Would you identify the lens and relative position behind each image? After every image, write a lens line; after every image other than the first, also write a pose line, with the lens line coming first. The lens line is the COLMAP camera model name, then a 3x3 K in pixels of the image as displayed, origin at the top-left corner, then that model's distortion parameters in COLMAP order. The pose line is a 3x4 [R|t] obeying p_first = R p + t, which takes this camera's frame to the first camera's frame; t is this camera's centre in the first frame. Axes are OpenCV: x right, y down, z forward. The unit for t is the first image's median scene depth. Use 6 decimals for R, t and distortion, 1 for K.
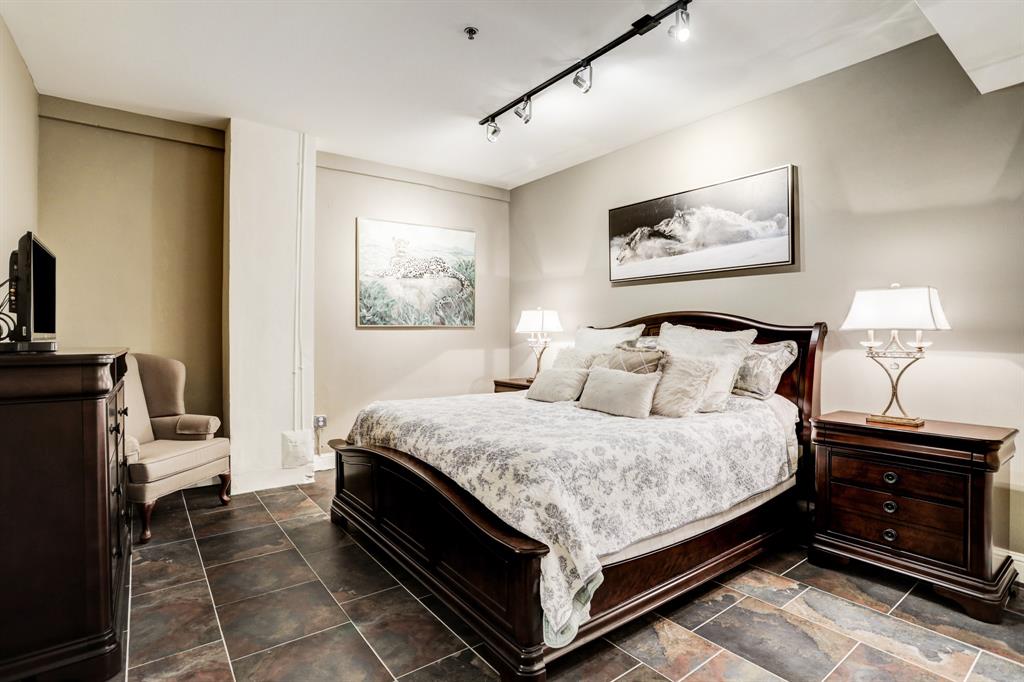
lens RADIAL K [[505.4, 0, 512.8], [0, 505.4, 334.1], [0, 0, 1]] dist [-0.051348, -0.000379]
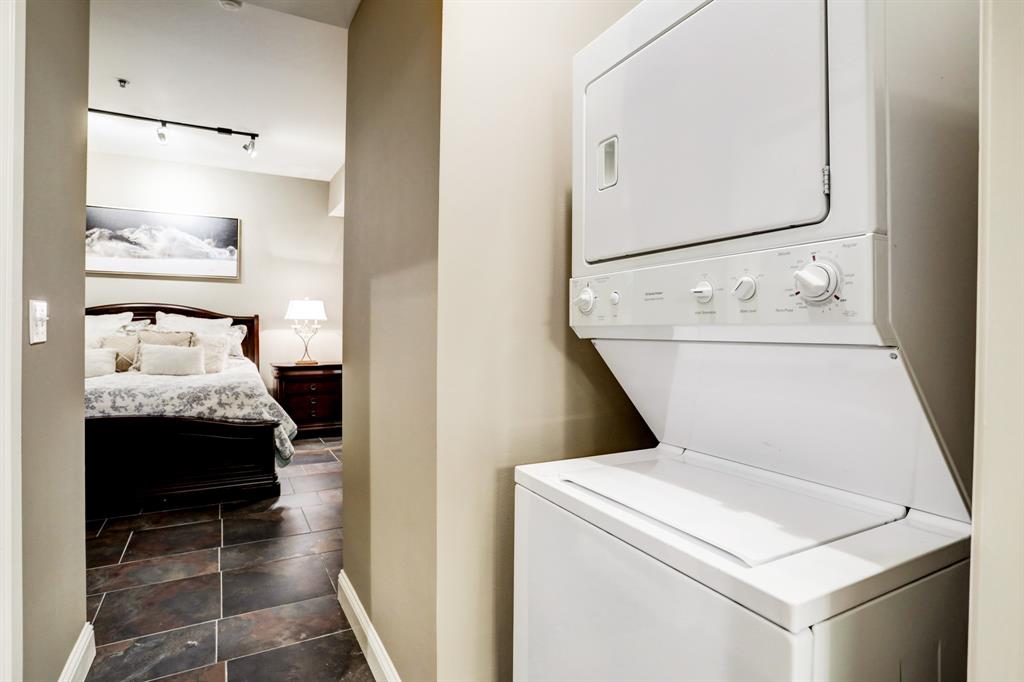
lens RADIAL K [[505.4, 0, 509.9], [0, 505.4, 335.9], [0, 0, 1]] dist [-0.051348, -0.000379]
pose [[0.141584, -0.020509, 0.989714, -0.955016], [-0.009755, 0.999708, 0.022112, 0.003695], [-0.989878, -0.012786, 0.141343, -0.133503]]
